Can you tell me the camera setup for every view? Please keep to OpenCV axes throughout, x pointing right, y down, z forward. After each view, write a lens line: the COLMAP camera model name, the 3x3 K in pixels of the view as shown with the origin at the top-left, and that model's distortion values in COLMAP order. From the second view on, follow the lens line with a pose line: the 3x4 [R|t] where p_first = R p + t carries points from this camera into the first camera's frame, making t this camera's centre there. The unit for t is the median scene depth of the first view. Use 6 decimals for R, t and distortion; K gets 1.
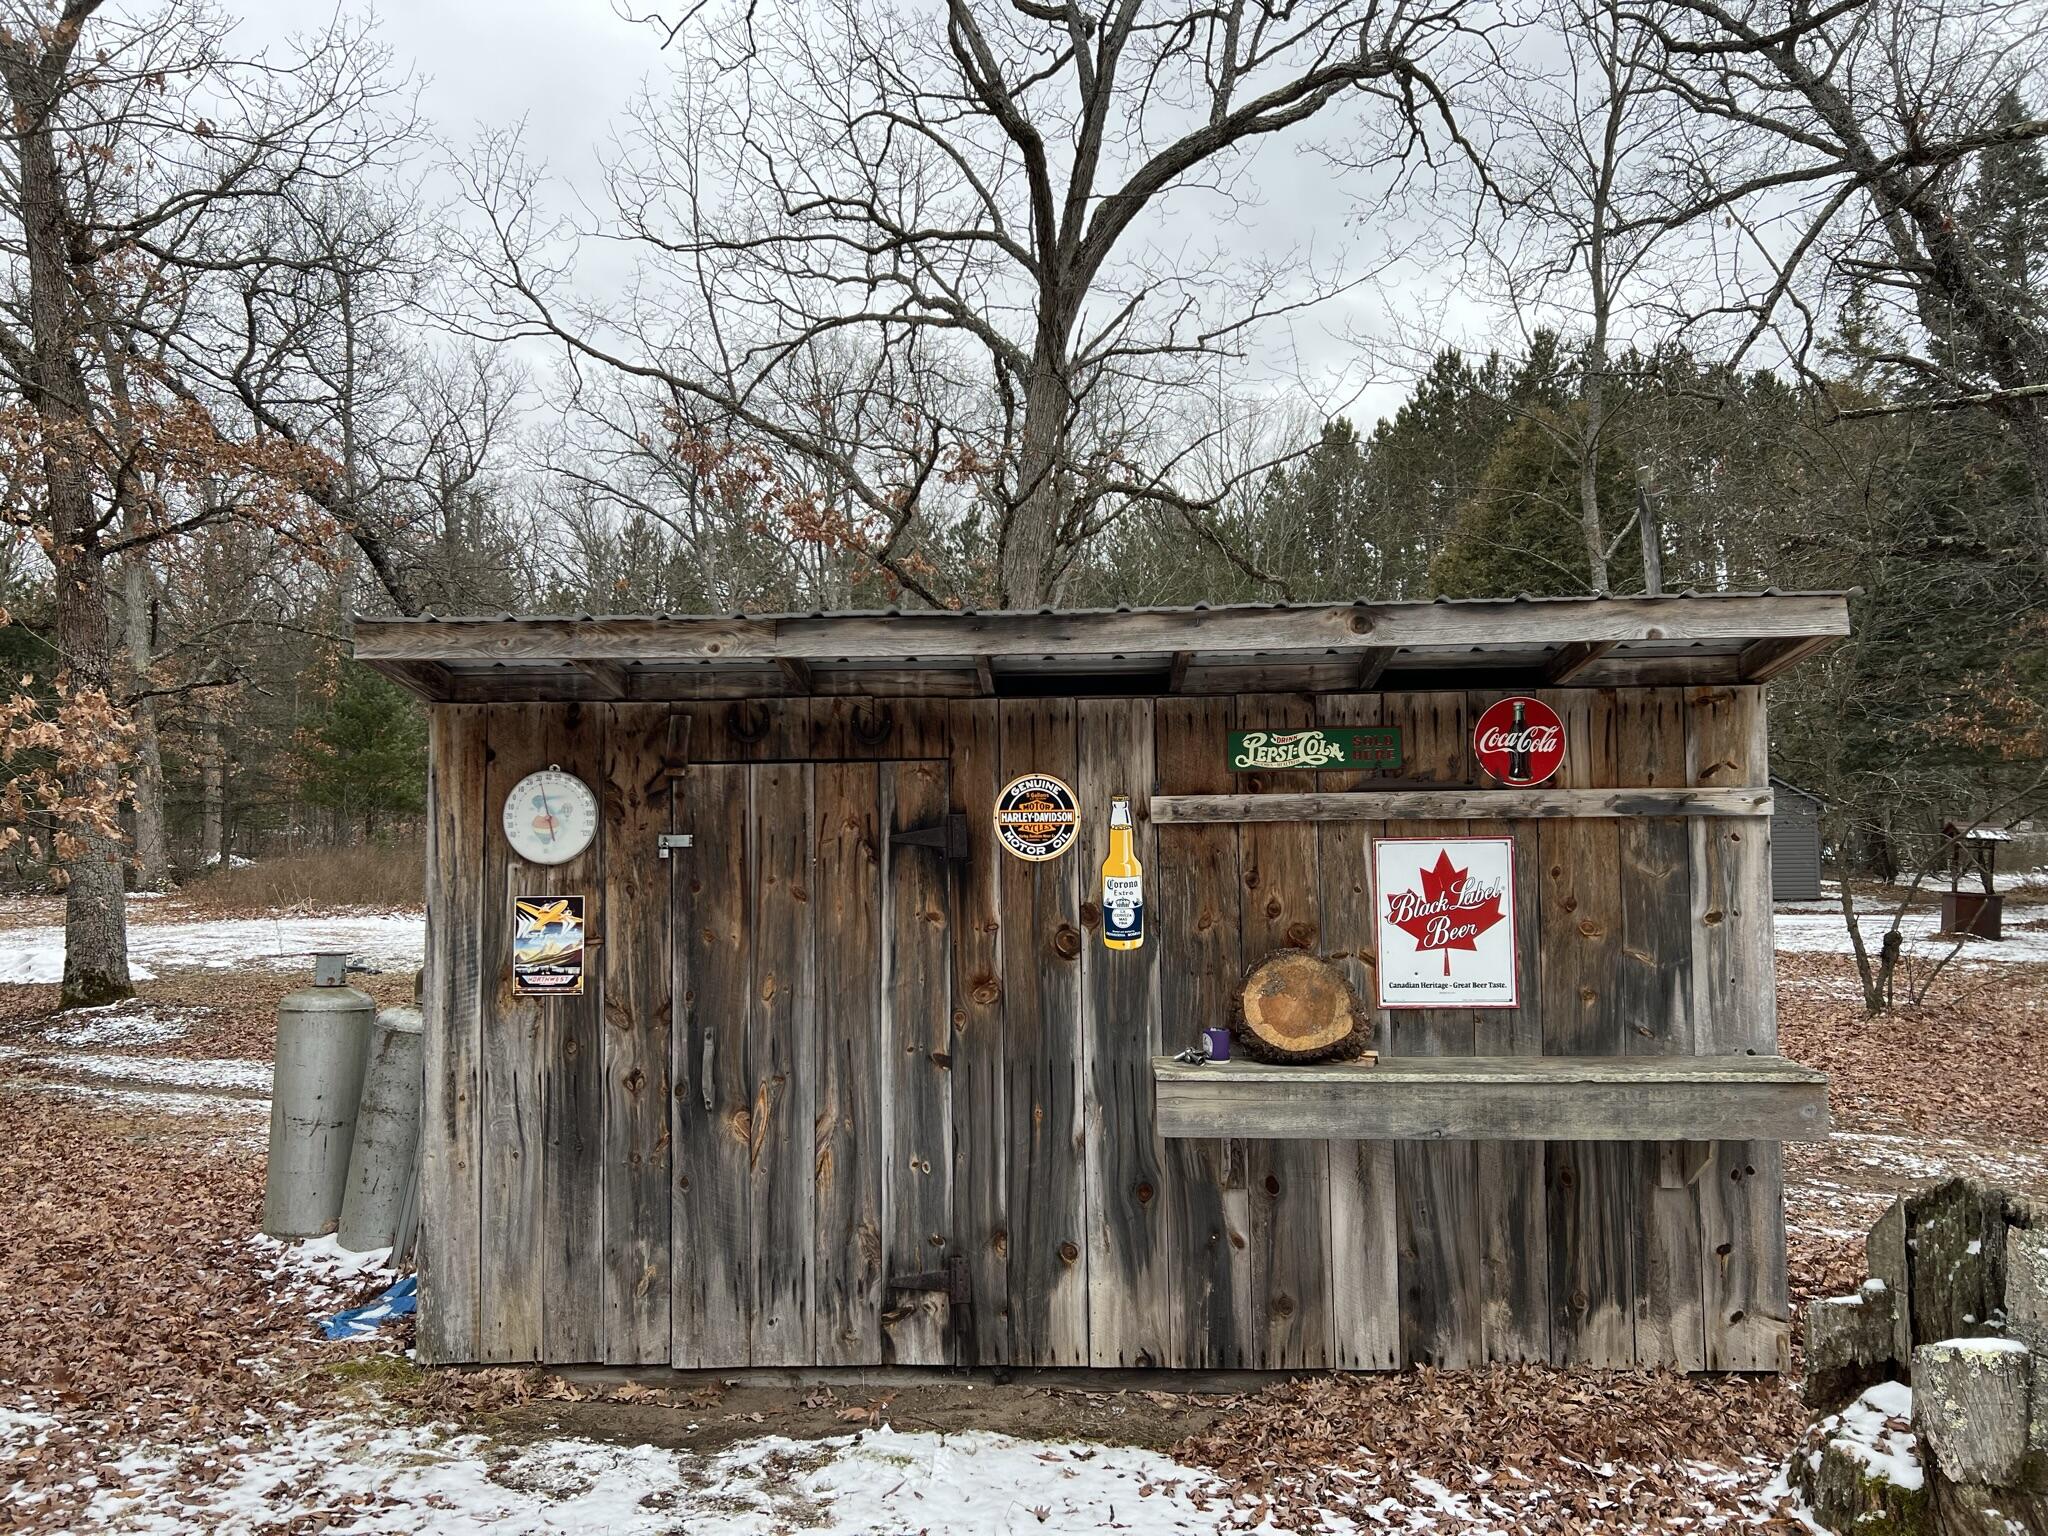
lens RADIAL K [[1539.5, 0, 1024.9], [0, 1539.5, 773.5], [0, 0, 1]] dist [0.053506, -0.052909]
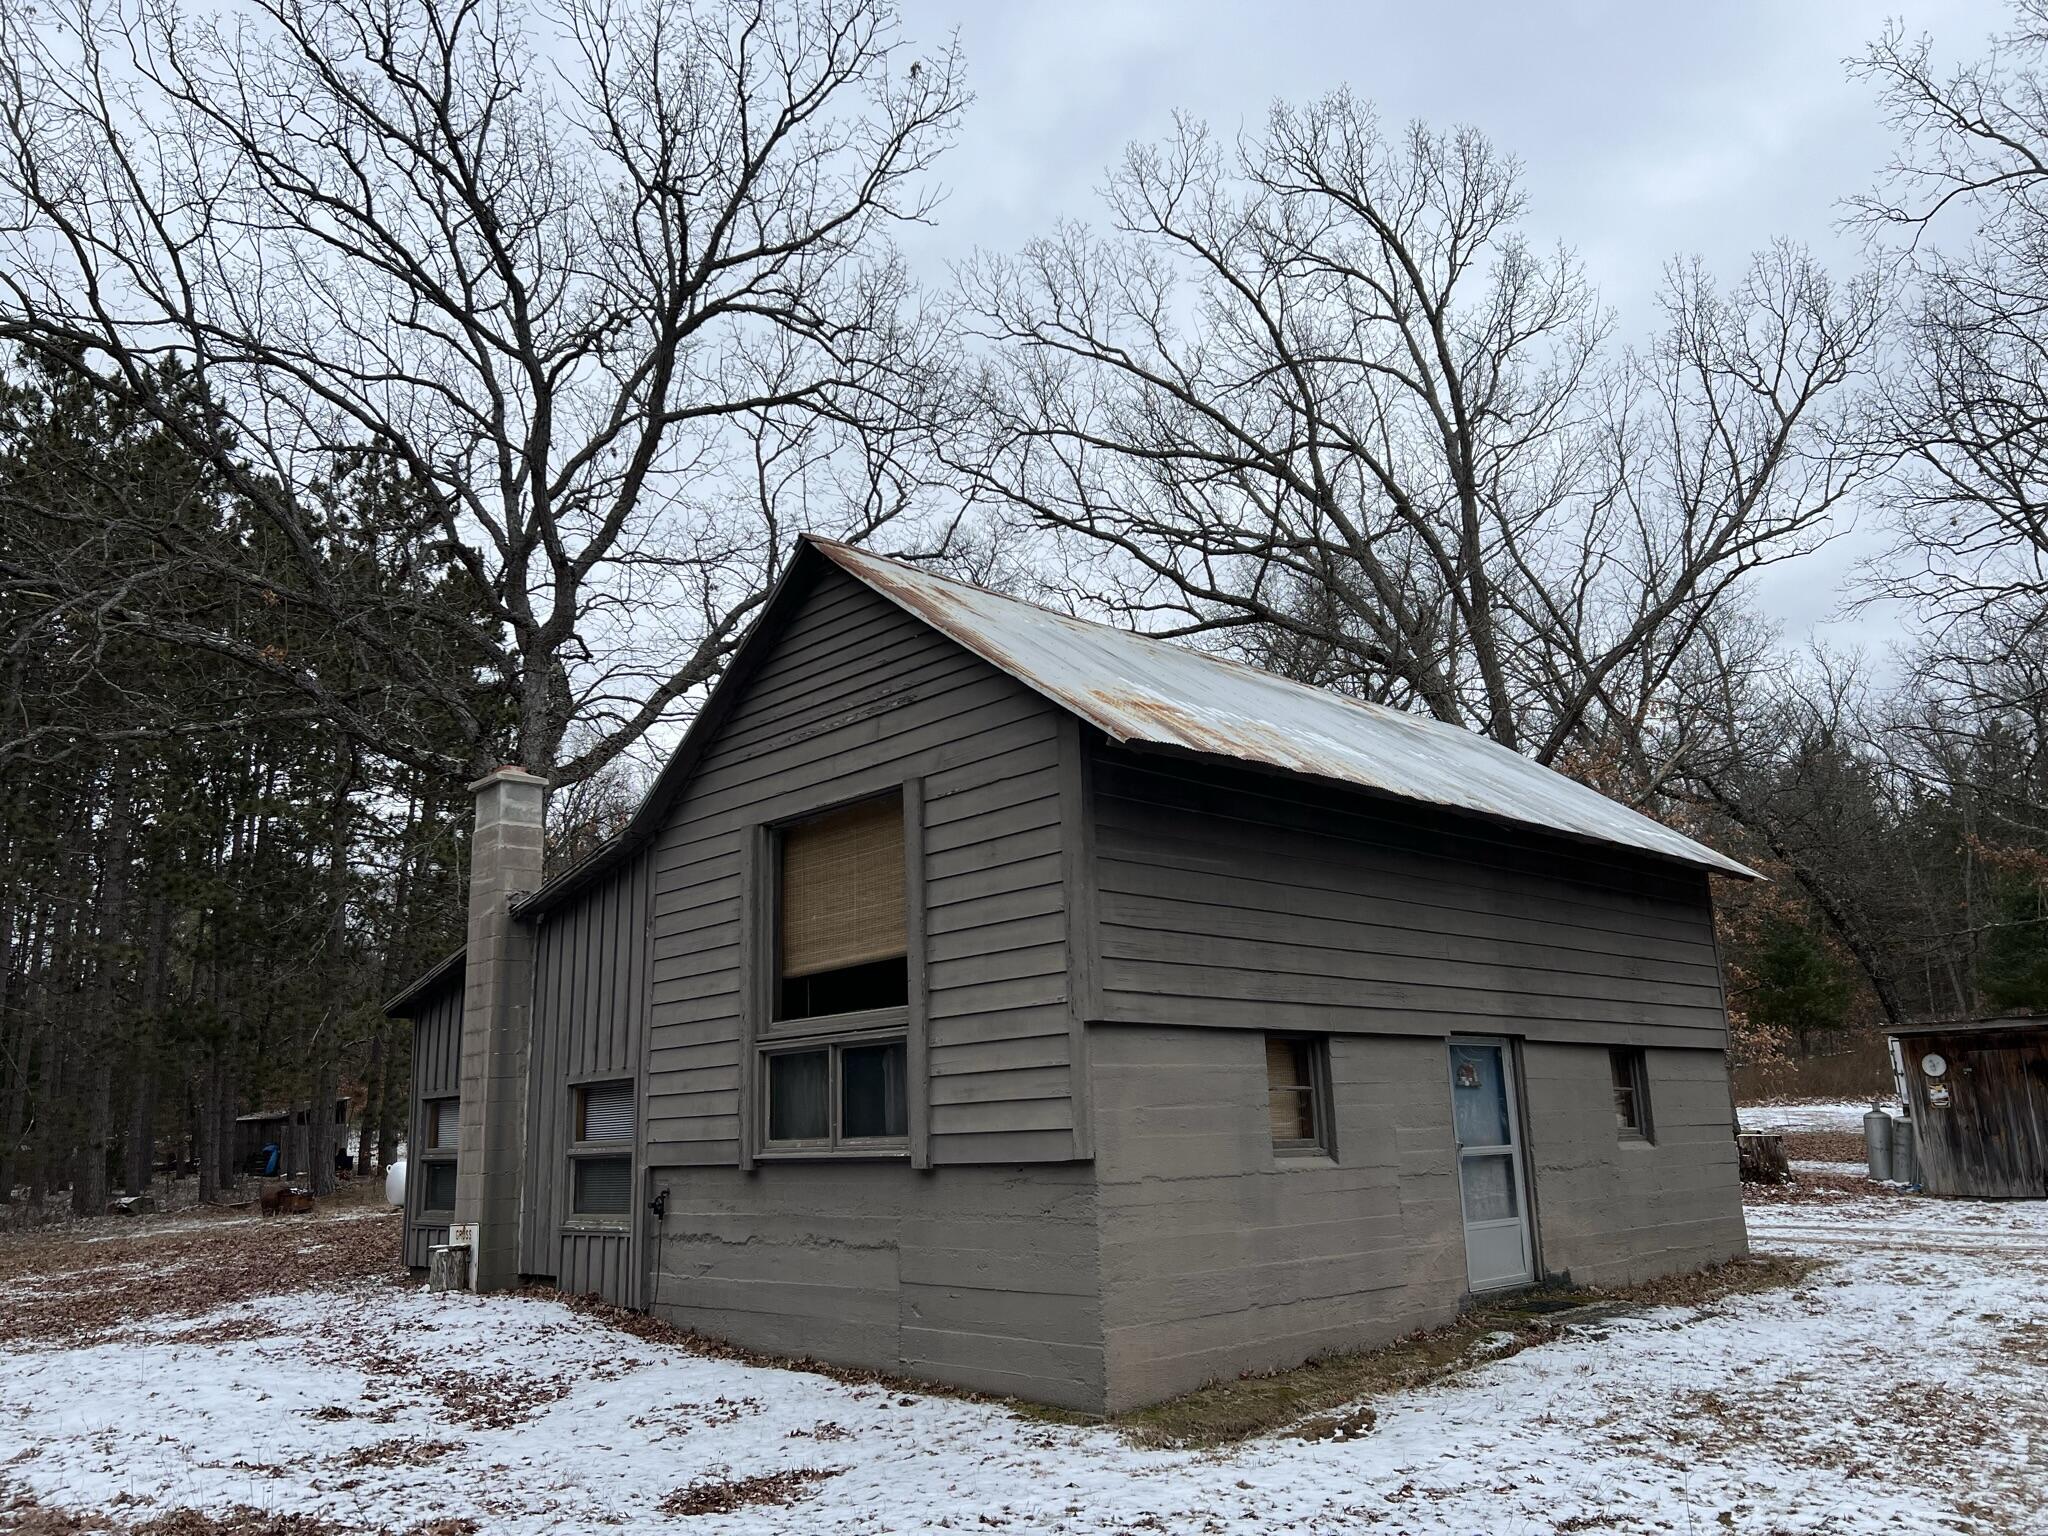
lens RADIAL K [[1539.5, 0, 1025.5], [0, 1539.5, 766.0], [0, 0, 1]] dist [0.053506, -0.052909]
pose [[0.673092, -0.174559, -0.718662, 1.231382], [0.079590, 0.983199, -0.164270, -0.273630], [0.735263, 0.053371, 0.675677, -3.763965]]
